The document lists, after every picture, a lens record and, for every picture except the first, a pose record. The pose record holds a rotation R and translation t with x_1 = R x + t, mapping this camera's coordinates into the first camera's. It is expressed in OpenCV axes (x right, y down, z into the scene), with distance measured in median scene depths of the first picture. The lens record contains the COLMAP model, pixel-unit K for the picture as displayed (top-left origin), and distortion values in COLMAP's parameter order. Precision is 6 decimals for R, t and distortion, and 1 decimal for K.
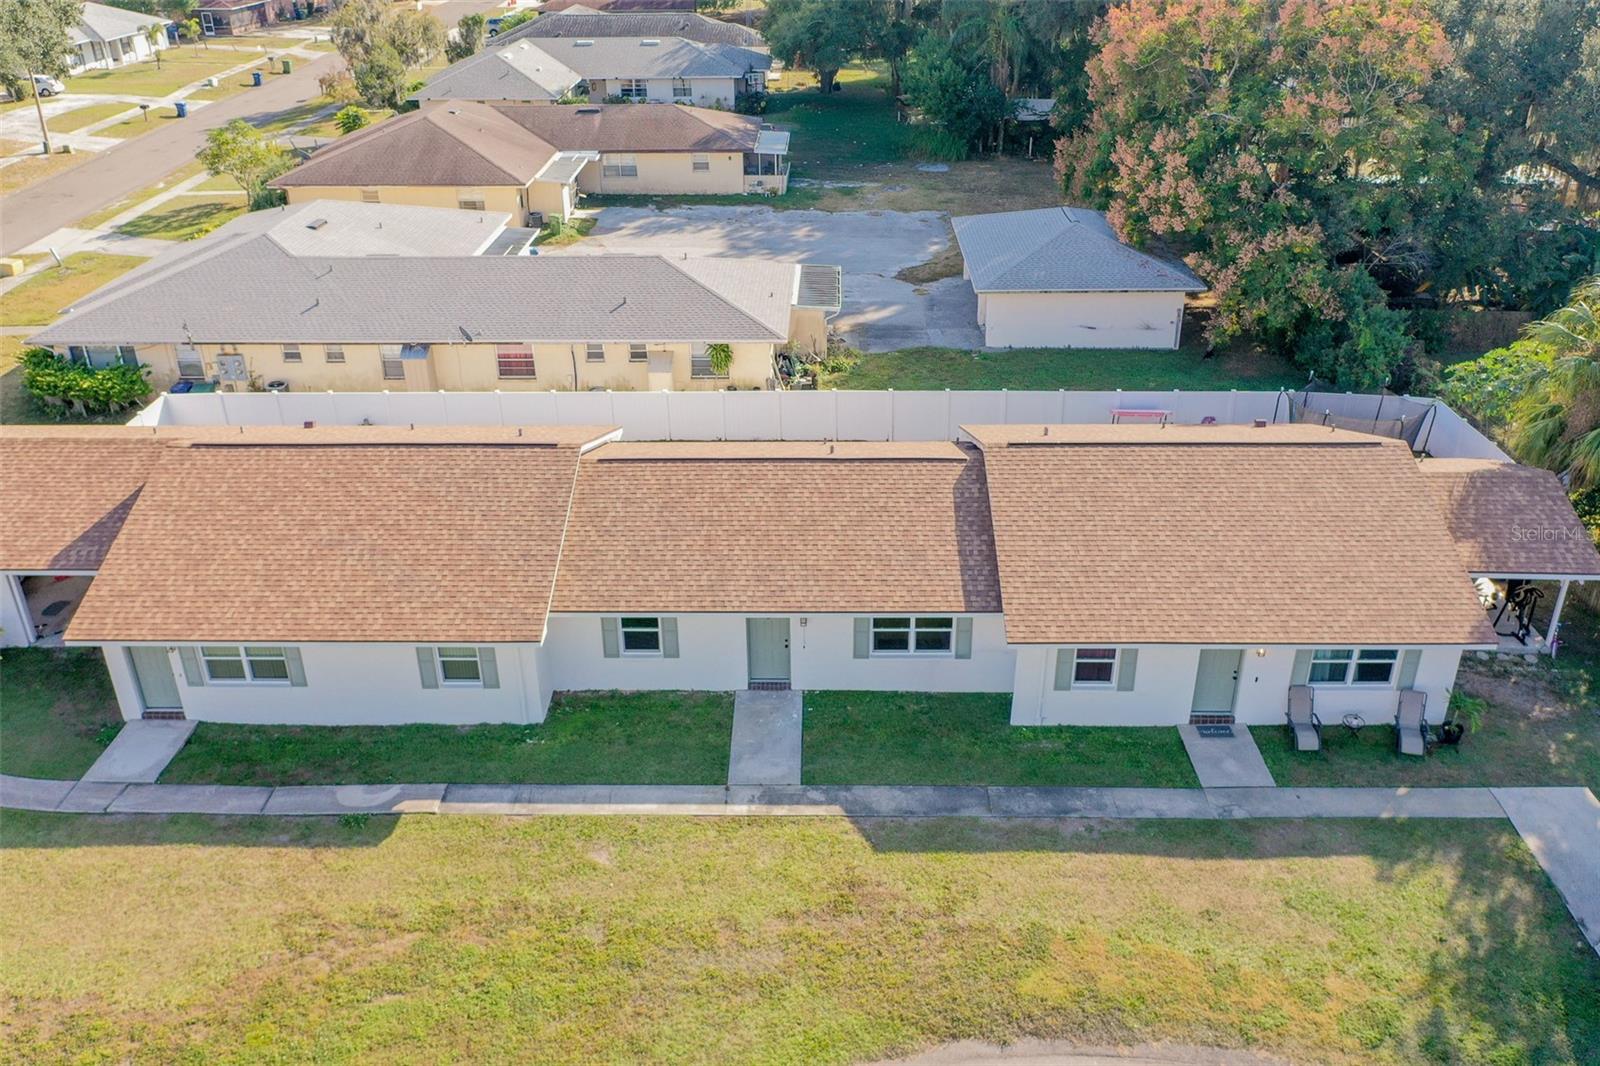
lens RADIAL K [[1286.3, 0, 802.9], [0, 1286.3, 531.2], [0, 0, 1]] dist [0.005376, 0.000845]
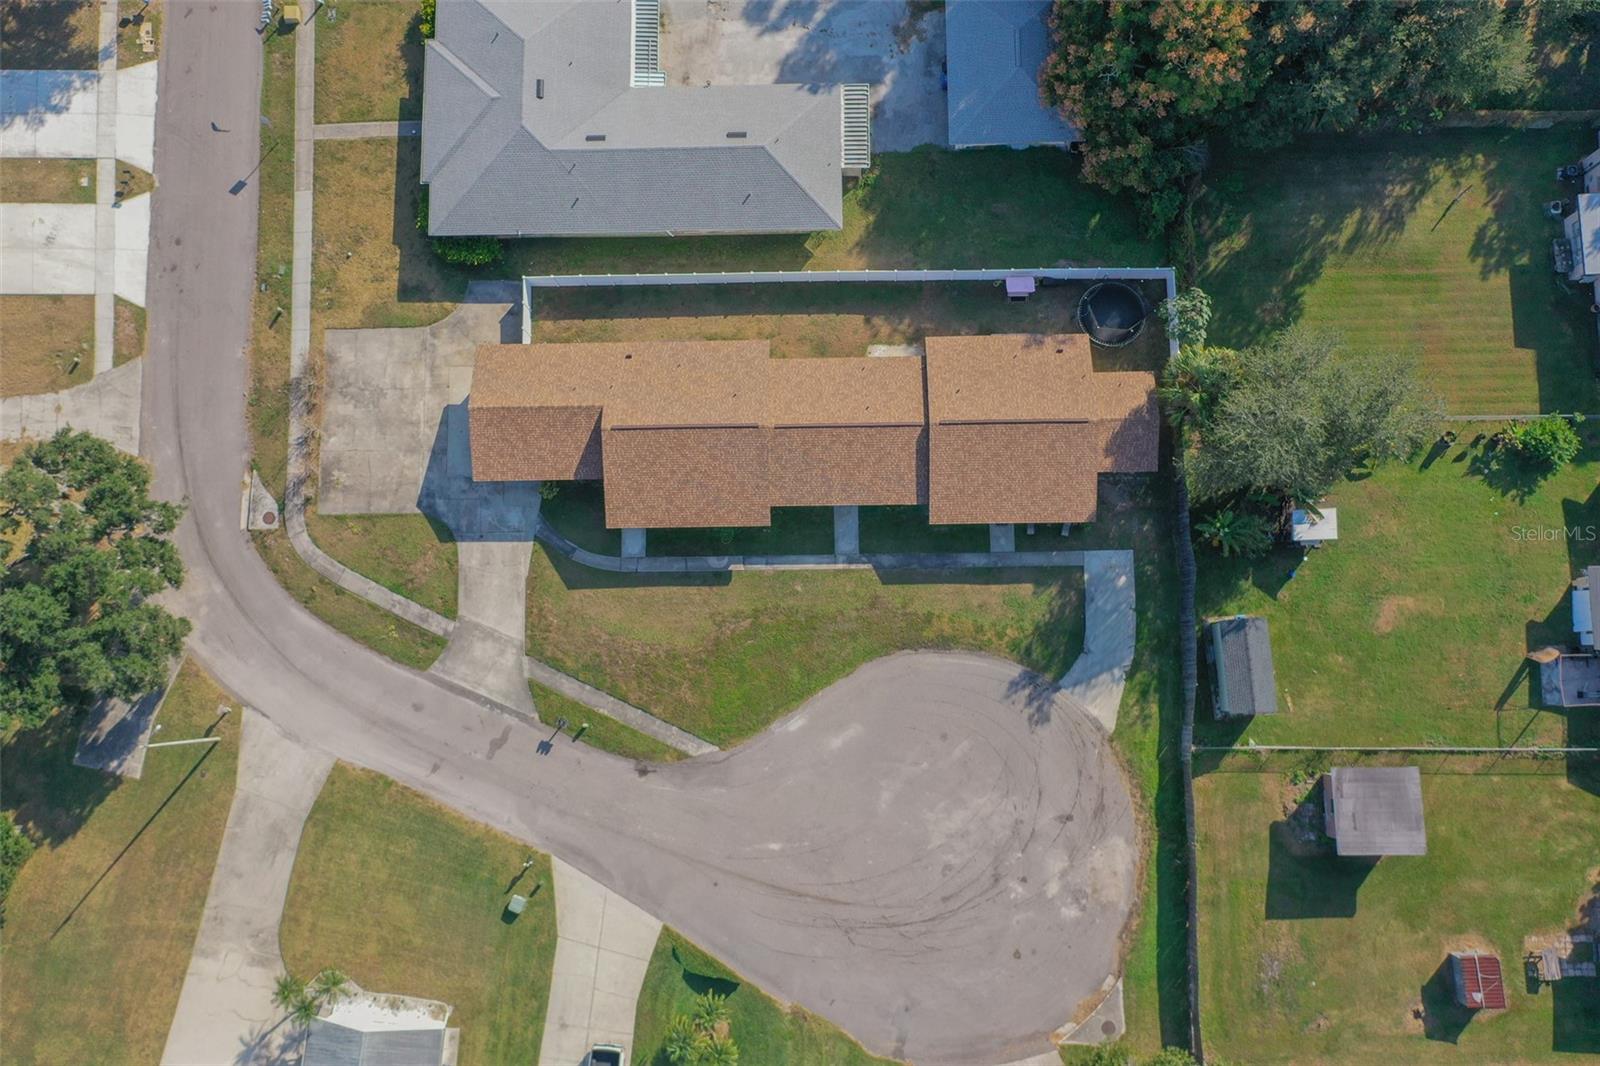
lens RADIAL K [[1286.3, 0, 802.9], [0, 1286.3, 531.2], [0, 0, 1]] dist [0.005376, 0.000845]
pose [[0.999362, -0.031124, -0.017501, -0.079407], [0.032032, 0.564836, 0.824581, -2.336941], [-0.015779, -0.824616, 0.565473, -0.672350]]
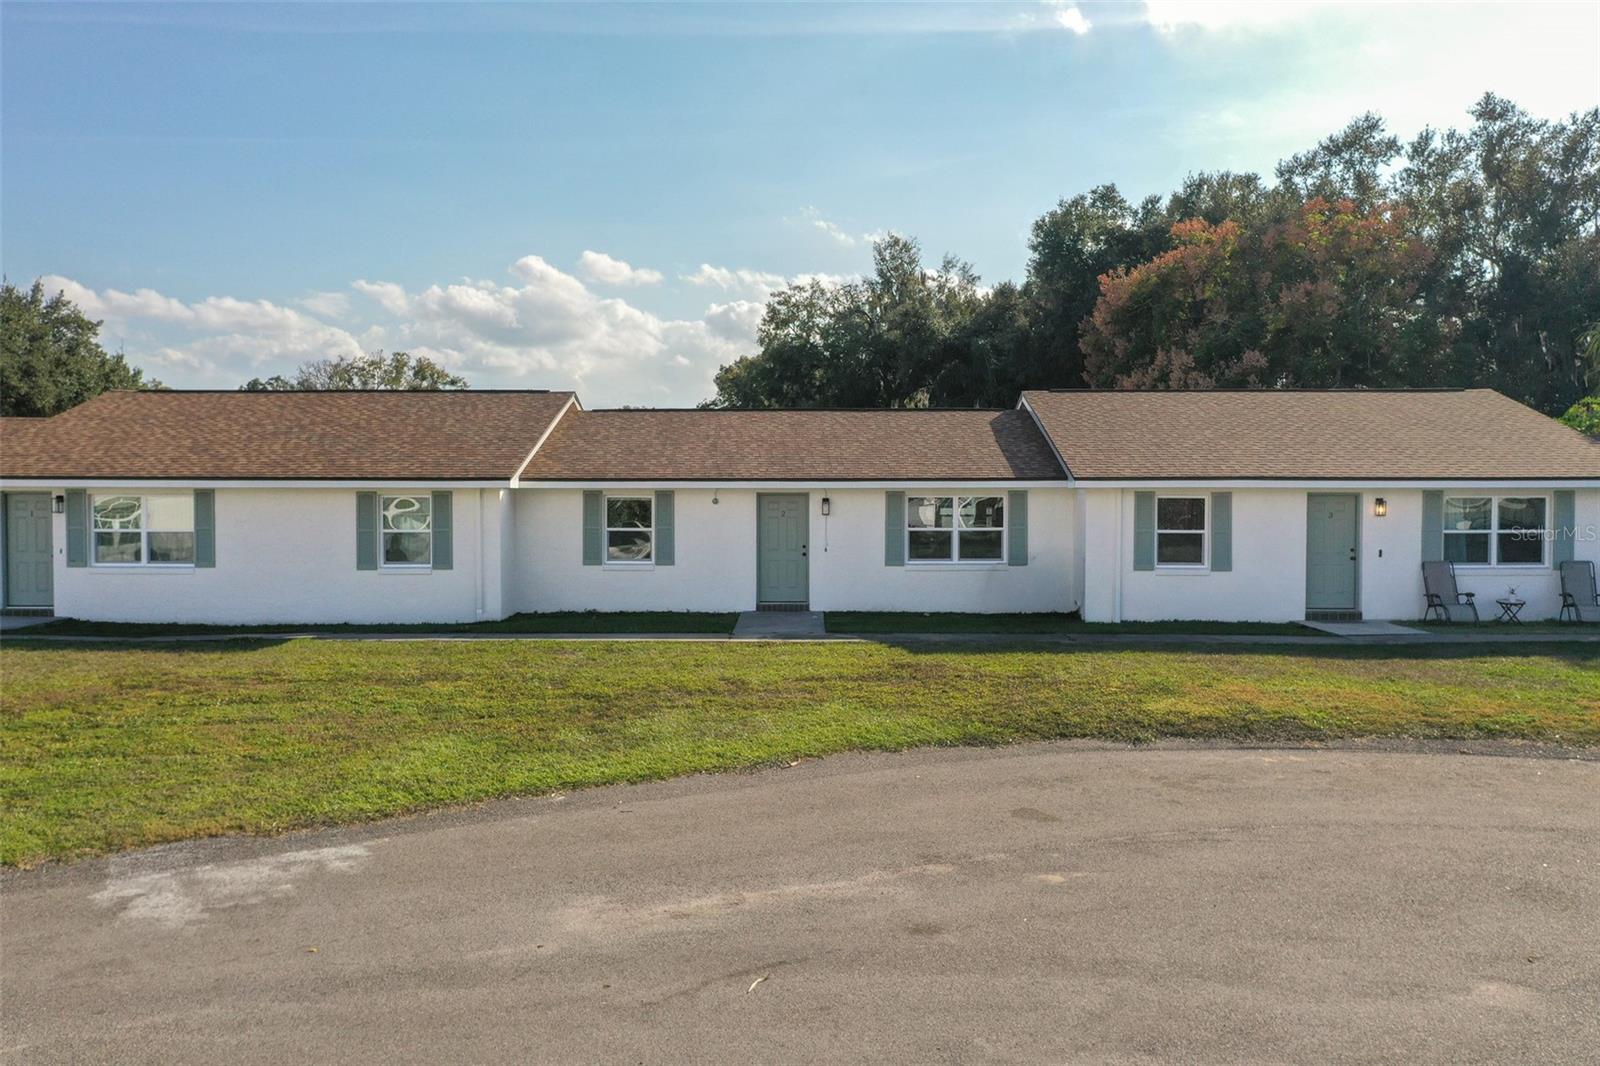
lens RADIAL K [[1286.3, 0, 802.9], [0, 1286.3, 531.2], [0, 0, 1]] dist [0.005376, 0.000845]
pose [[0.999901, 0.011539, 0.008108, -0.022423], [-0.006897, 0.901603, -0.432510, 0.475627], [-0.012301, 0.432411, 0.901593, 0.269662]]
